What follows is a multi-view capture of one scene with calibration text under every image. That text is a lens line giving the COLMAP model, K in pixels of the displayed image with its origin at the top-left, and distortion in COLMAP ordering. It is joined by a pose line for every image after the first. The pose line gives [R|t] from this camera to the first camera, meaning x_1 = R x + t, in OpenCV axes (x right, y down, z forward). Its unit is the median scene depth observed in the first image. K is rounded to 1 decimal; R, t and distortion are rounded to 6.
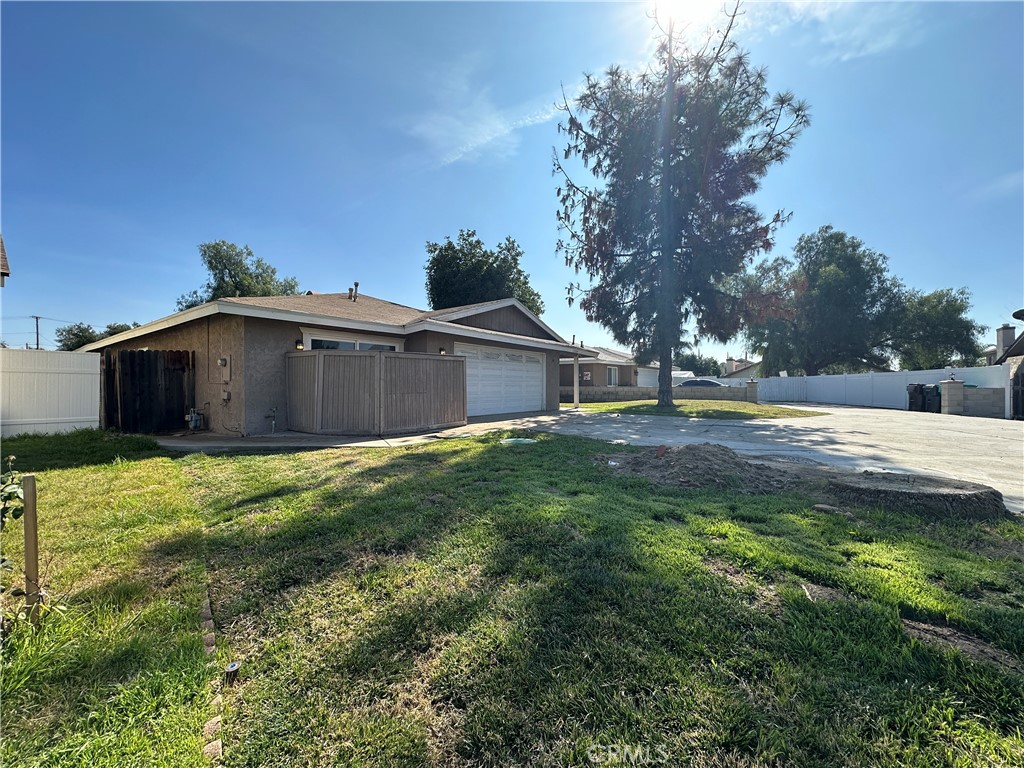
lens RADIAL K [[406.9, 0, 511.2], [0, 406.9, 384.4], [0, 0, 1]] dist [-0.002936, -0.000325]
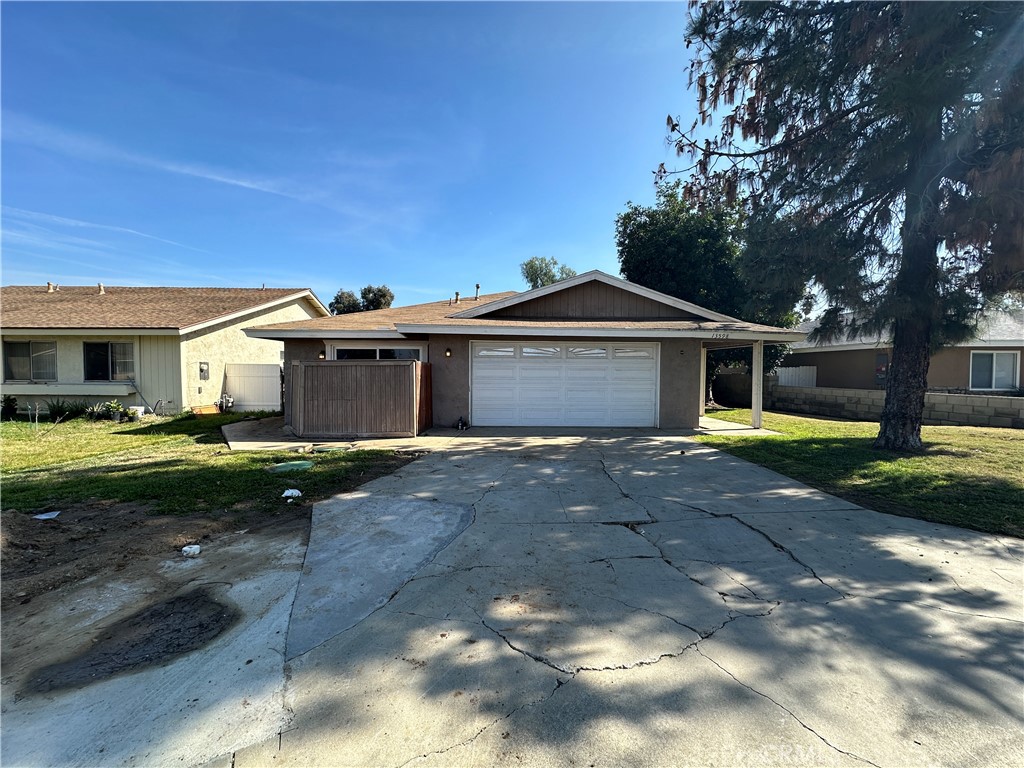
lens RADIAL K [[406.9, 0, 511.2], [0, 406.9, 384.4], [0, 0, 1]] dist [-0.002936, -0.000325]
pose [[0.616869, 0.028889, -0.786536, 0.414480], [-0.003636, 0.999420, 0.033856, -0.026791], [0.787057, -0.018025, 0.616616, 0.356545]]
